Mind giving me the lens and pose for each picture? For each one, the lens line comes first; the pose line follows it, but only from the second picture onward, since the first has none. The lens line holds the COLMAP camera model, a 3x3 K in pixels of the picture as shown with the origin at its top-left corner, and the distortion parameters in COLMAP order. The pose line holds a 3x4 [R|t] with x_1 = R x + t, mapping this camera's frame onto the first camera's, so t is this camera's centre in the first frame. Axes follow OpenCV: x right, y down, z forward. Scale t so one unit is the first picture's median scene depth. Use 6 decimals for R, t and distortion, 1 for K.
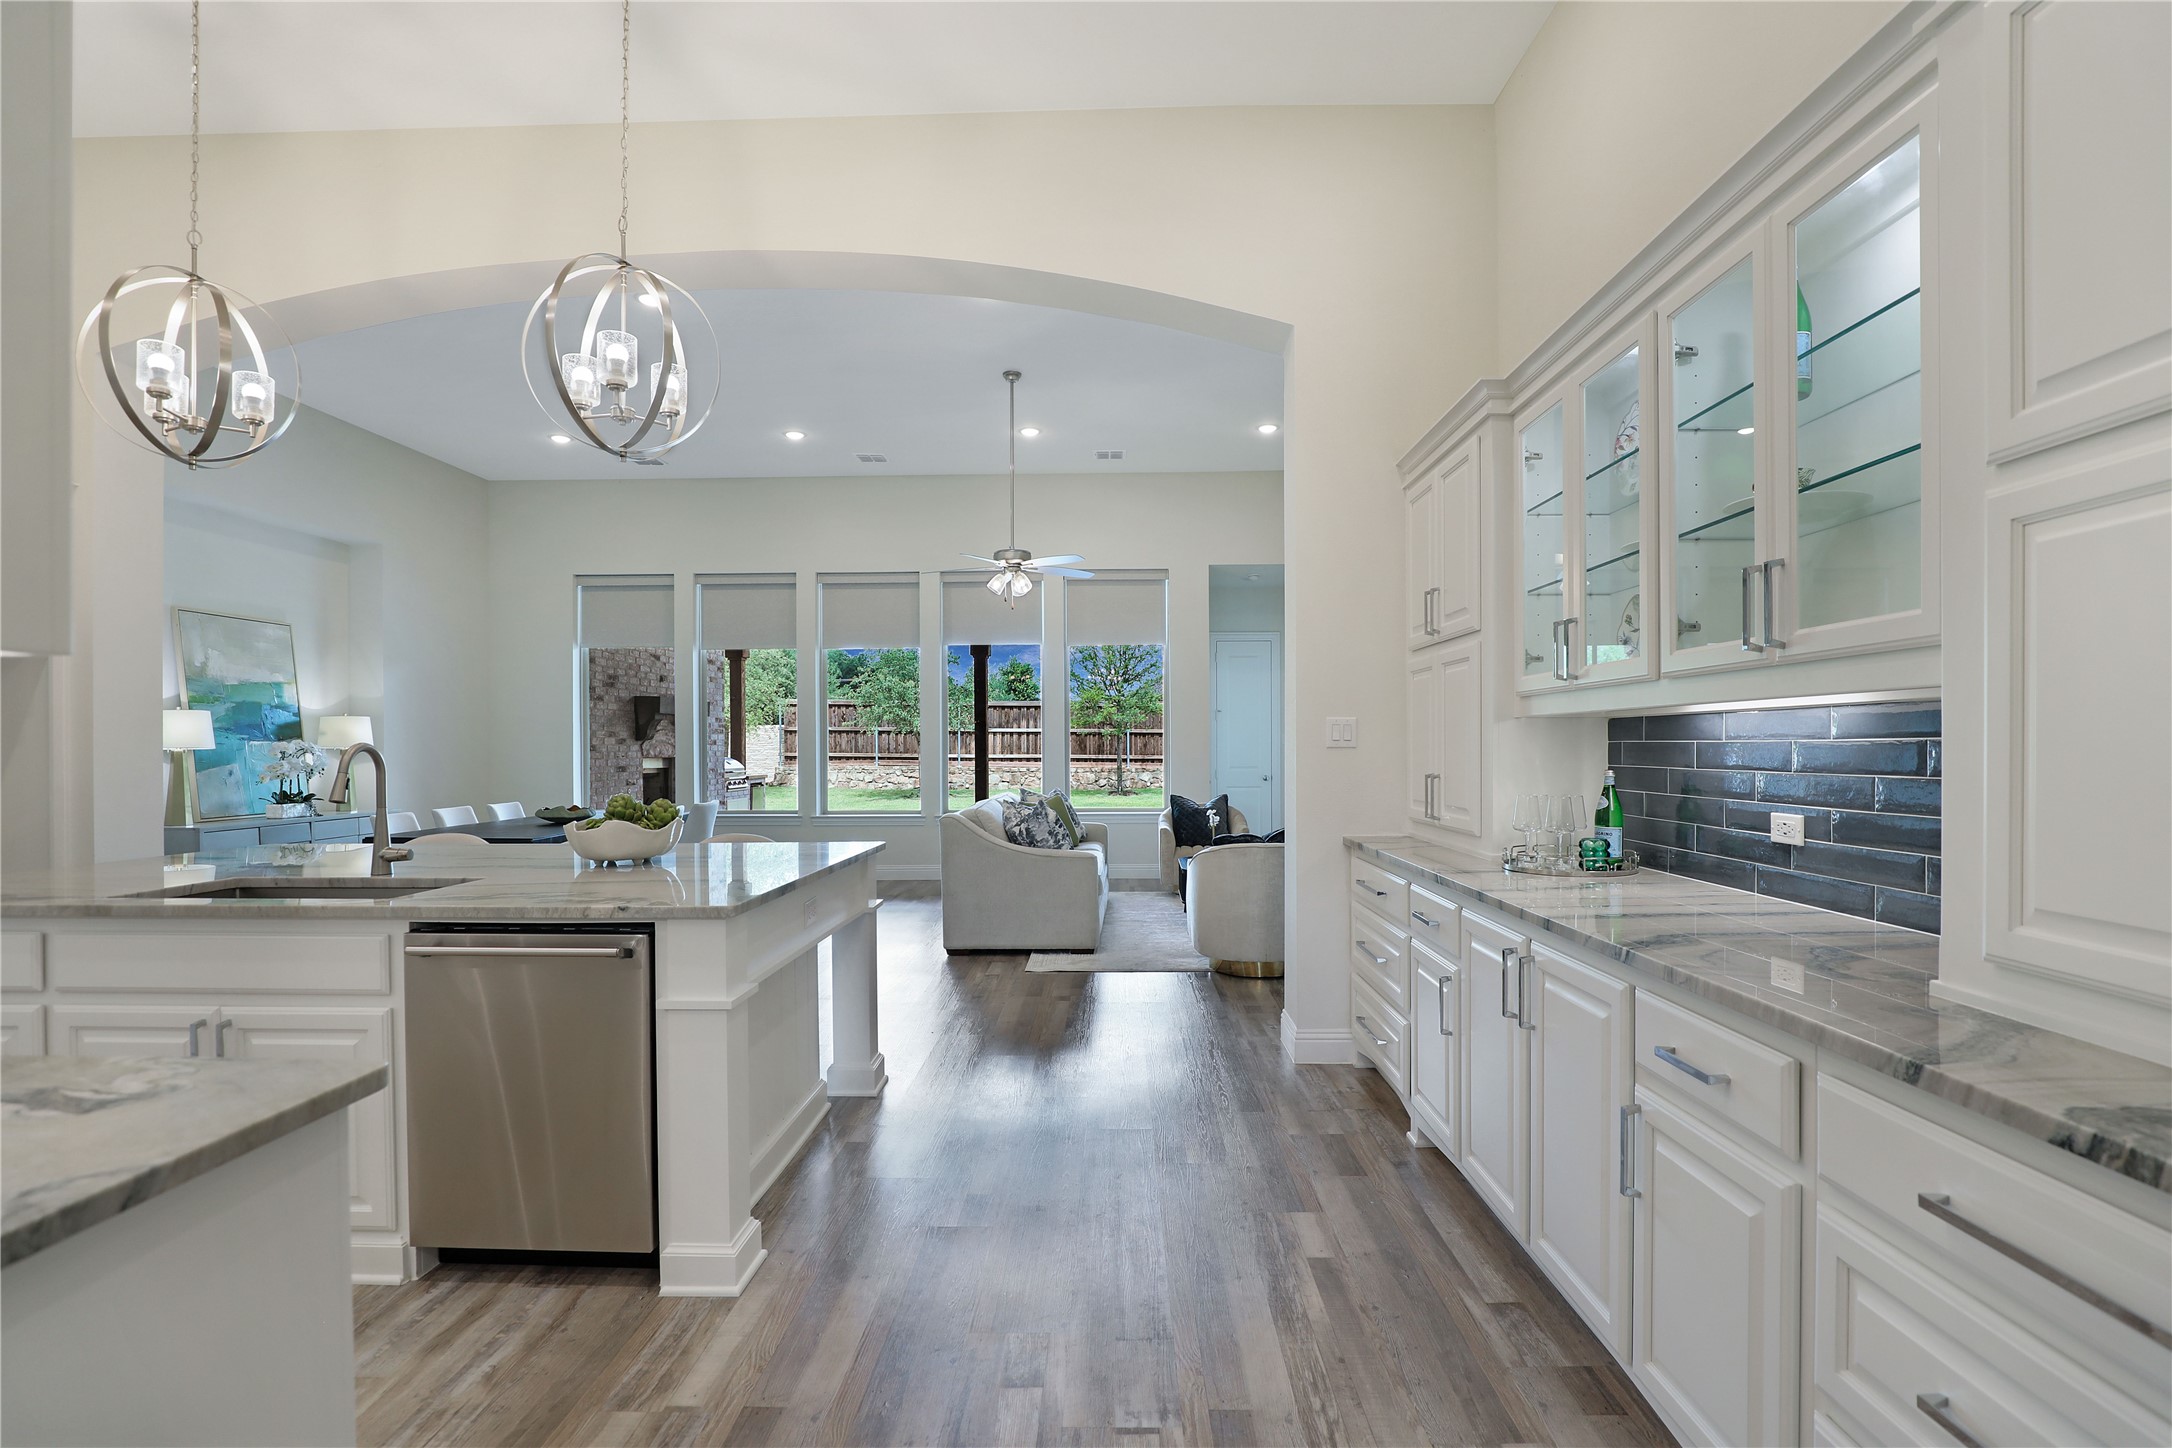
lens RADIAL K [[962.0, 0, 1111.7], [0, 962.0, 702.4], [0, 0, 1]] dist [0.002542, 0.000206]
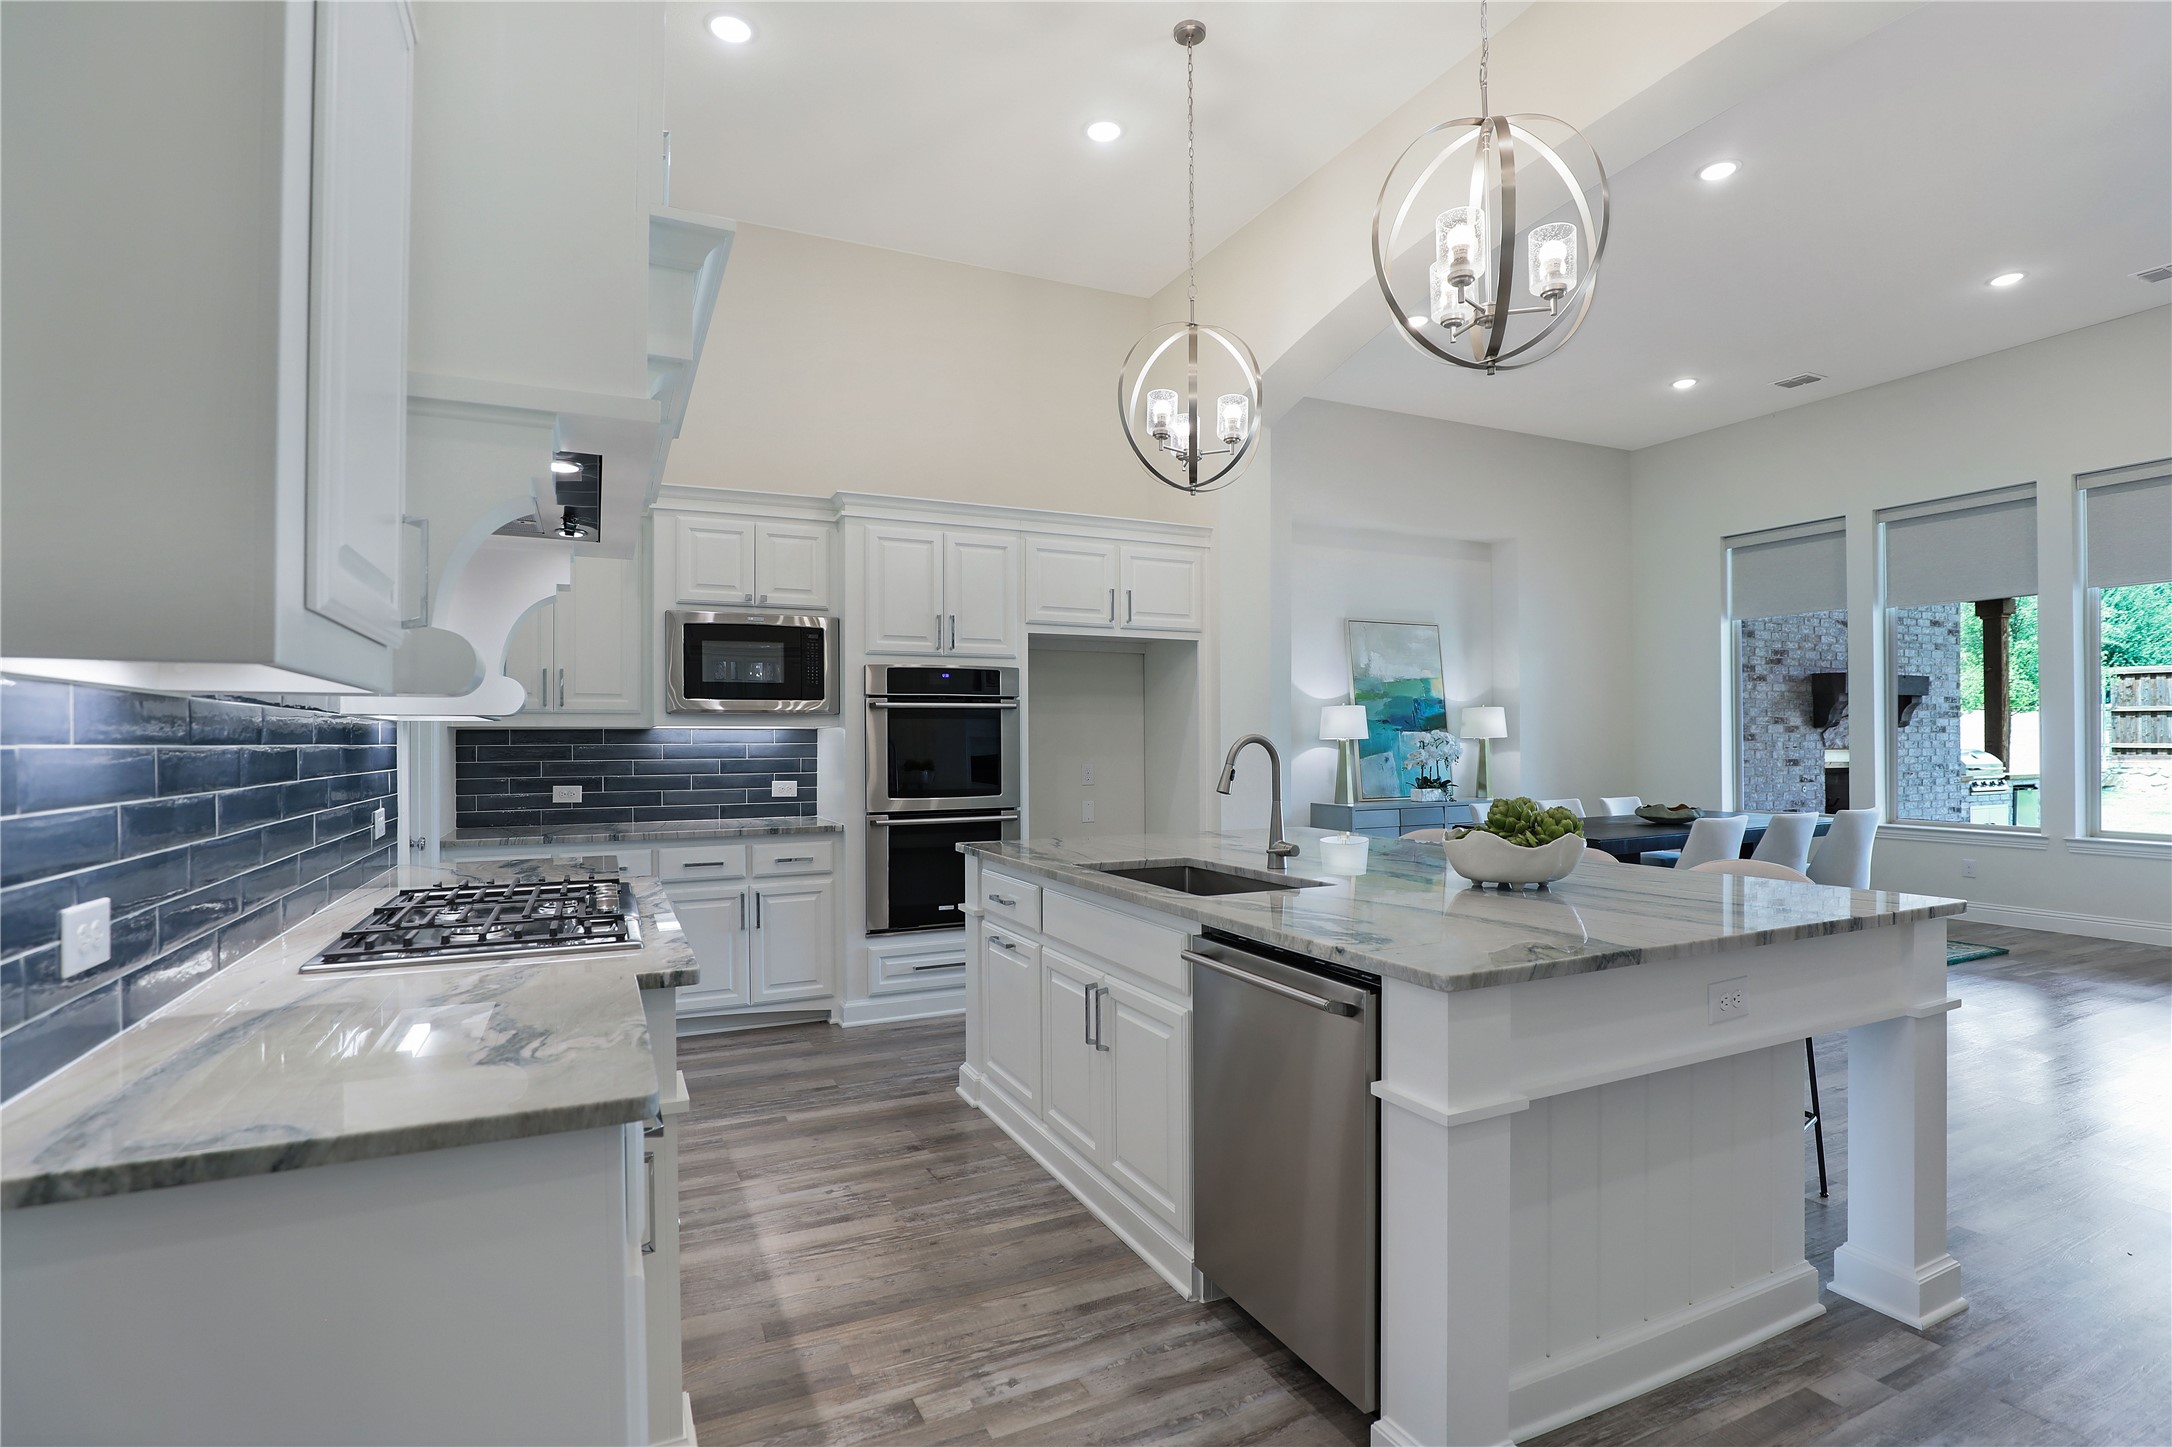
lens RADIAL K [[1061.2, 0, 1086.0], [0, 1061.2, 723.5], [0, 0, 1]] dist [-0.023340, 0.000084]
pose [[0.457209, -0.013418, -0.889258, 0.036519], [0.044111, 0.998998, 0.007606, 0.004919], [0.888264, -0.042704, 0.457343, 0.109870]]
